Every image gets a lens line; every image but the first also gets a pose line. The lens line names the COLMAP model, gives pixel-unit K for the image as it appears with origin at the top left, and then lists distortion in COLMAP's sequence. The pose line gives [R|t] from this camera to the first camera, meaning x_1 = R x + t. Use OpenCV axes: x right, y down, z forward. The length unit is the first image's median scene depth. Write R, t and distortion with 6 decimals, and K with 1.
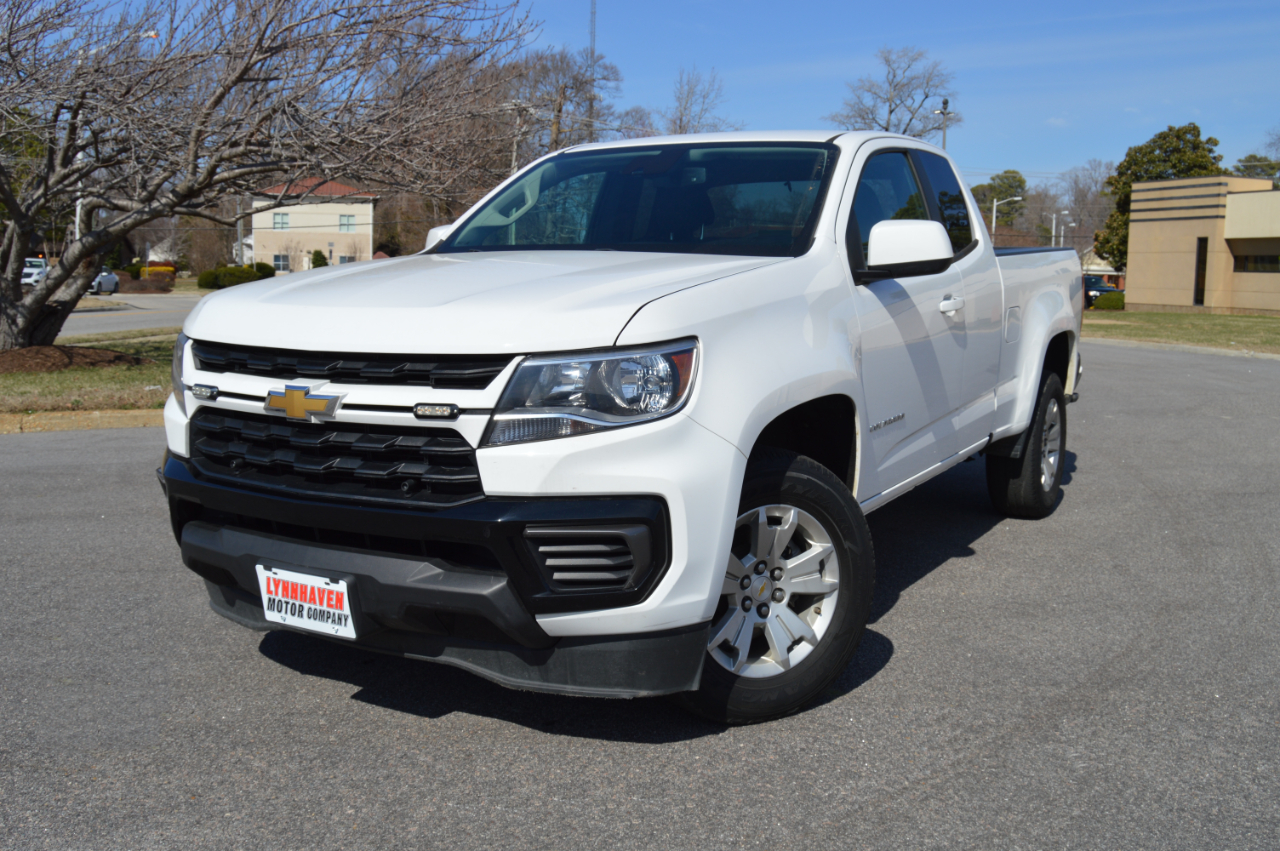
lens RADIAL K [[1257.0, 0, 638.4], [0, 1257.0, 420.1], [0, 0, 1]] dist [-0.081305, 0.031491]
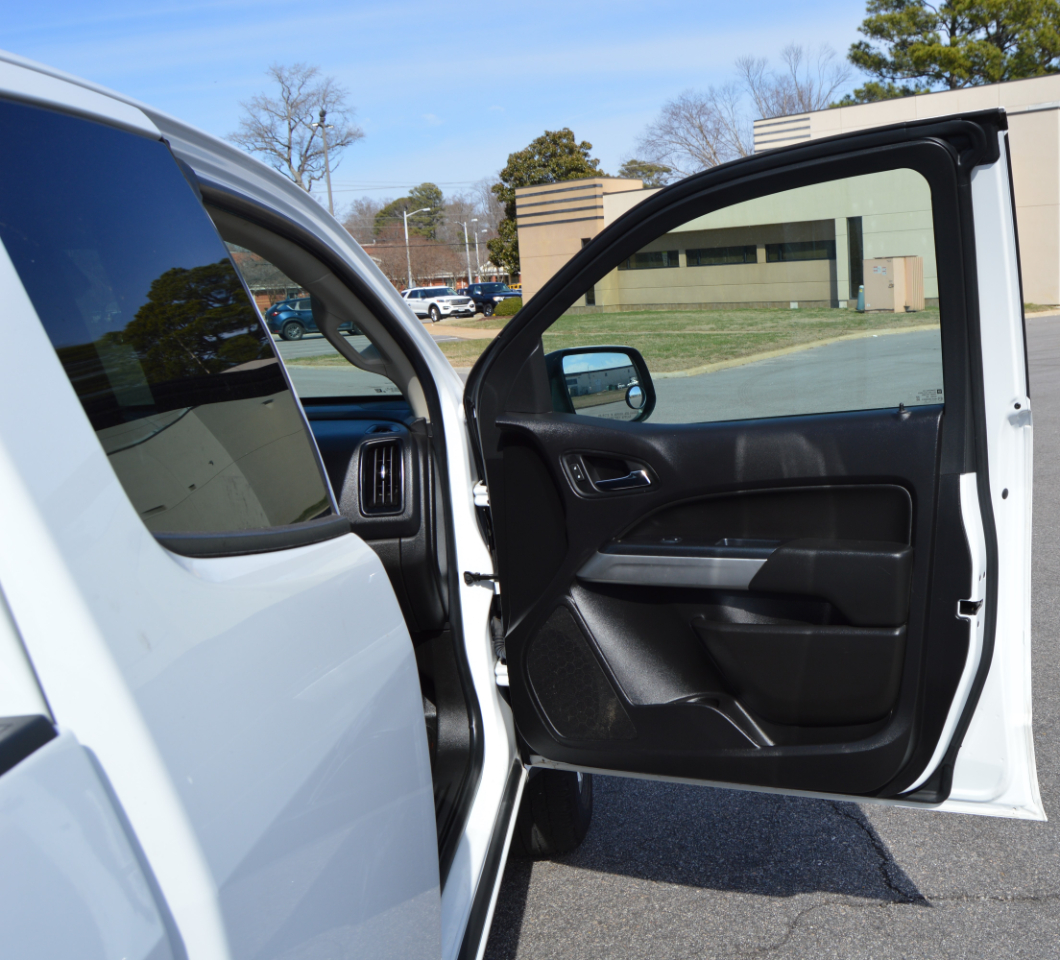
lens RADIAL K [[1150.2, 0, 744.0], [0, 1150.2, 466.6], [0, 0, 1]] dist [-0.074772, -0.029445]
pose [[0.855219, -0.149639, 0.496195, 0.314406], [0.126834, 0.988727, 0.079567, -0.090480], [-0.502508, -0.005113, 0.864558, 0.506956]]
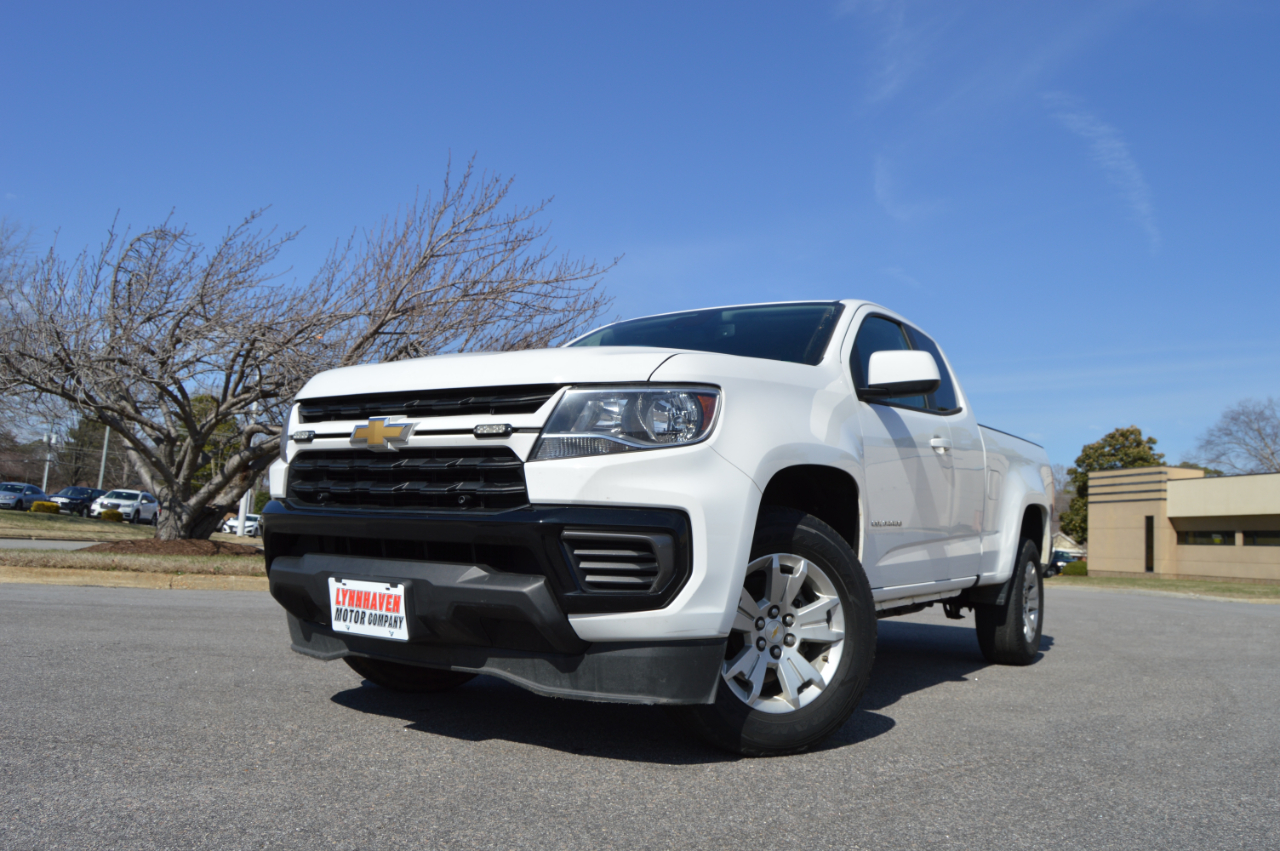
lens RADIAL K [[1016.2, 0, 639.2], [0, 1016.2, 413.4], [0, 0, 1]] dist [-0.098132, 0.034542]
pose [[0.998301, 0.027720, -0.051249, 0.006736], [-0.039474, 0.968731, -0.244953, 0.061906], [0.042856, 0.246560, 0.968179, 0.028044]]
